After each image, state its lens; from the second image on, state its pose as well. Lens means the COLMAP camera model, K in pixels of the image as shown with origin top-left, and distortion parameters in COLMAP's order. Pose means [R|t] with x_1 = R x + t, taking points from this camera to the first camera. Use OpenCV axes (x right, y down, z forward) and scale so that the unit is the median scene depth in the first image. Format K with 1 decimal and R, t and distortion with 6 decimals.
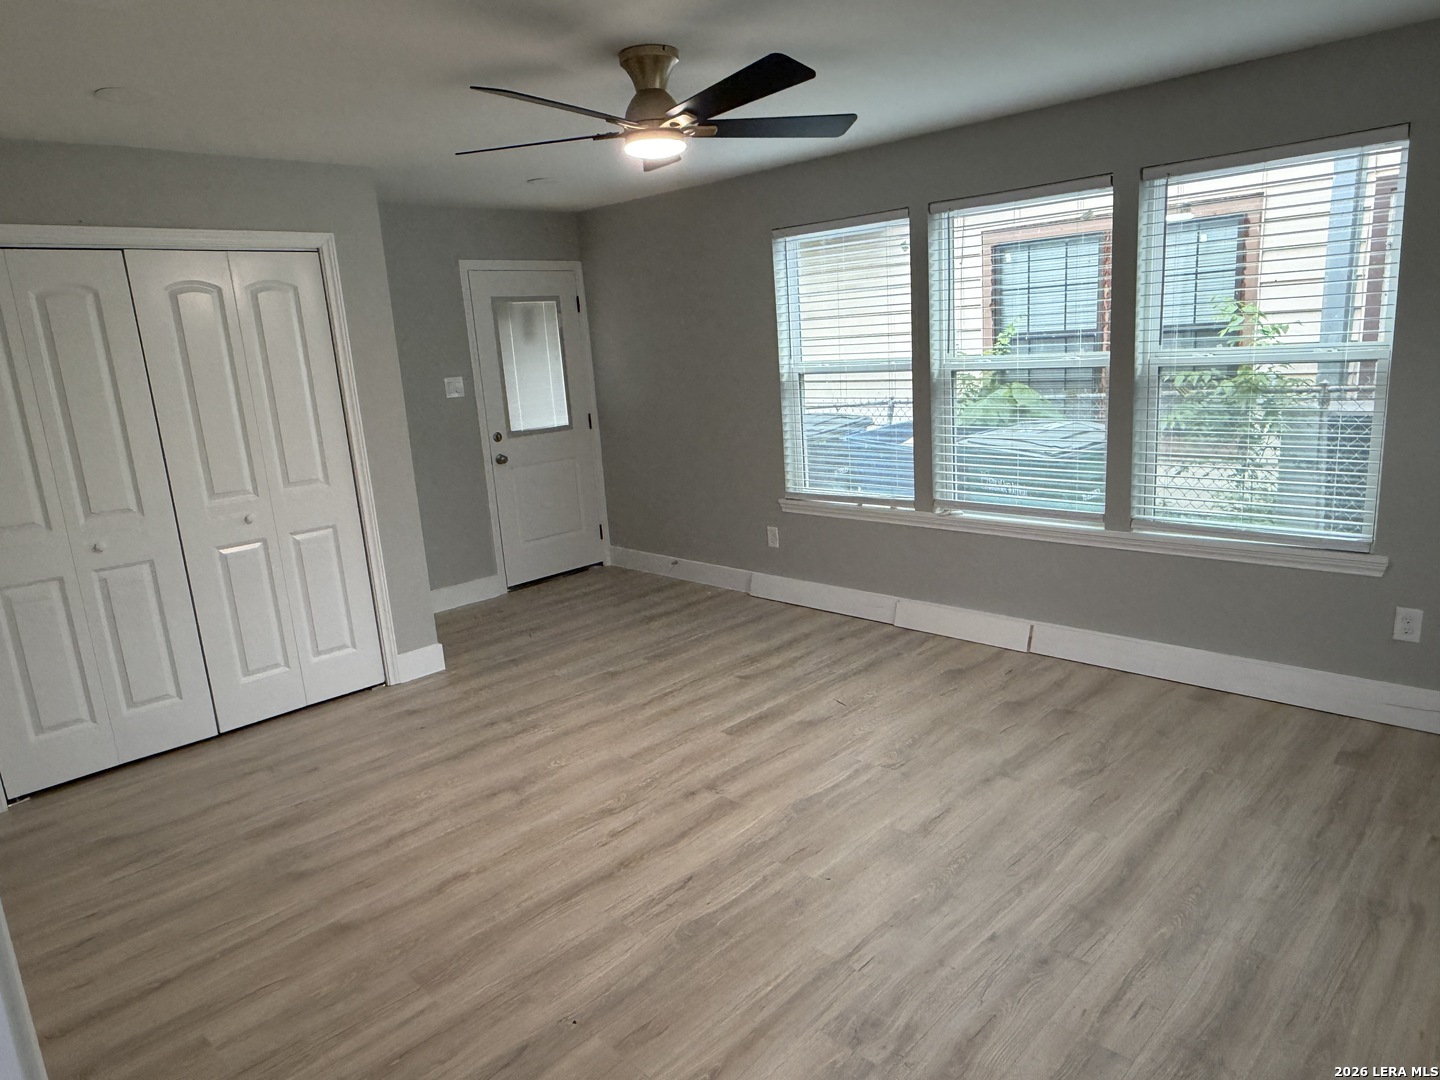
lens RADIAL K [[911.5, 0, 715.6], [0, 911.5, 543.3], [0, 0, 1]] dist [-0.001720, 0.000536]
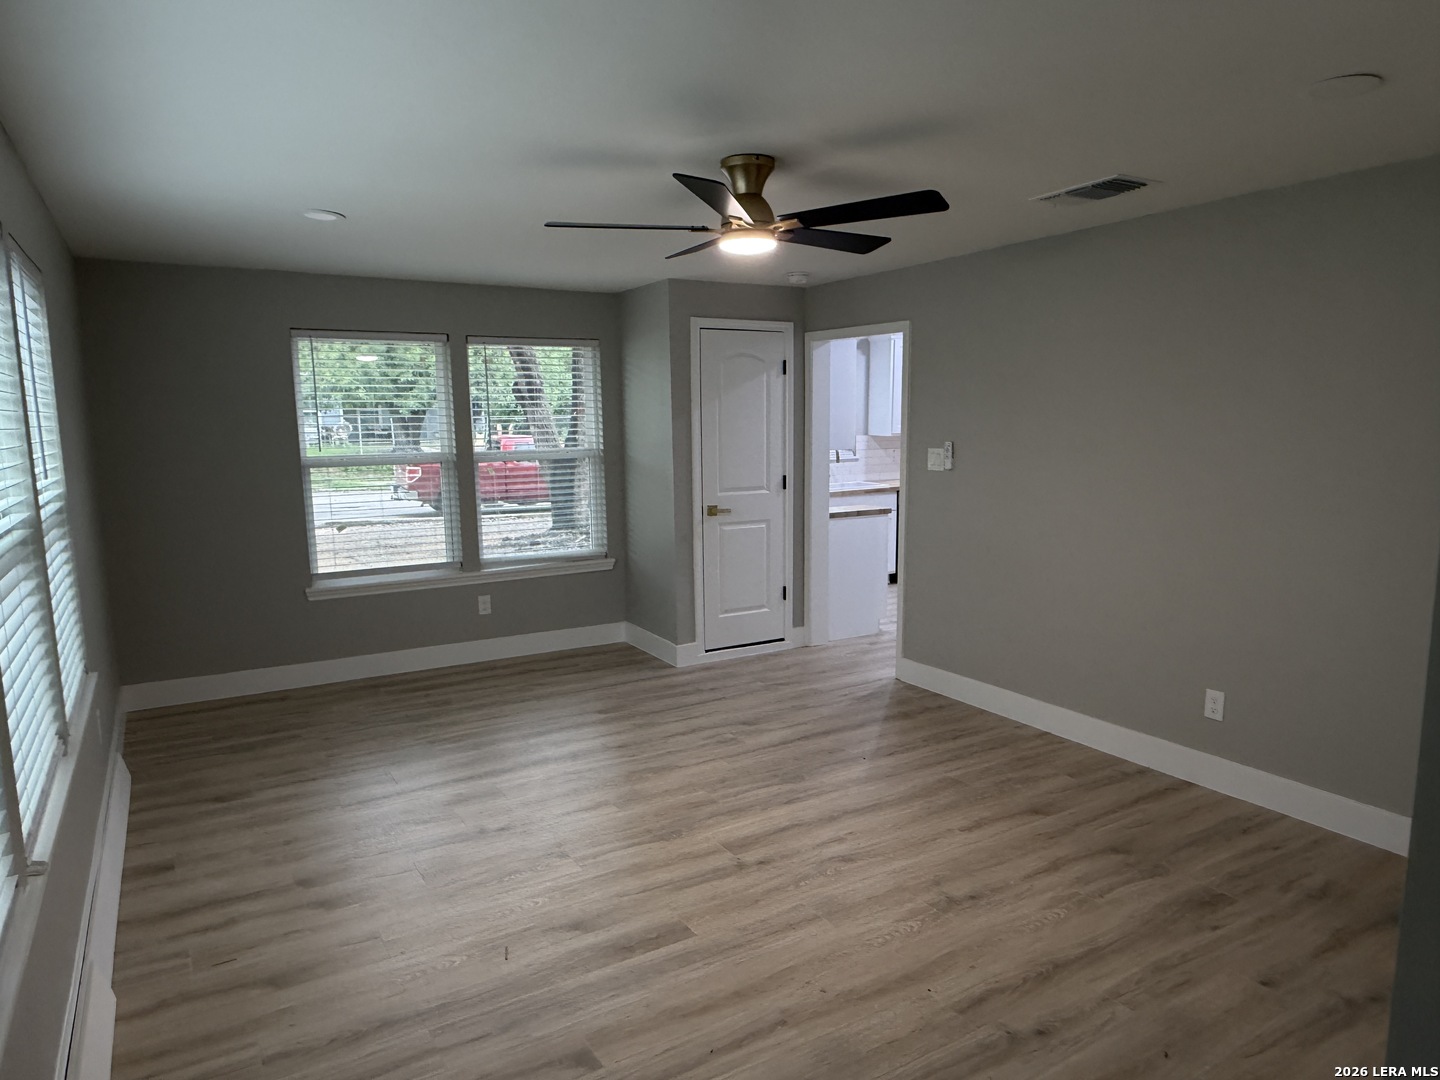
lens RADIAL K [[911.5, 0, 715.6], [0, 911.5, 543.3], [0, 0, 1]] dist [-0.001720, 0.000536]
pose [[-0.963021, 0.039656, 0.266492, -0.217339], [0.130758, 0.933604, 0.333595, -0.334775], [-0.235569, 0.356105, -0.904266, 1.510277]]
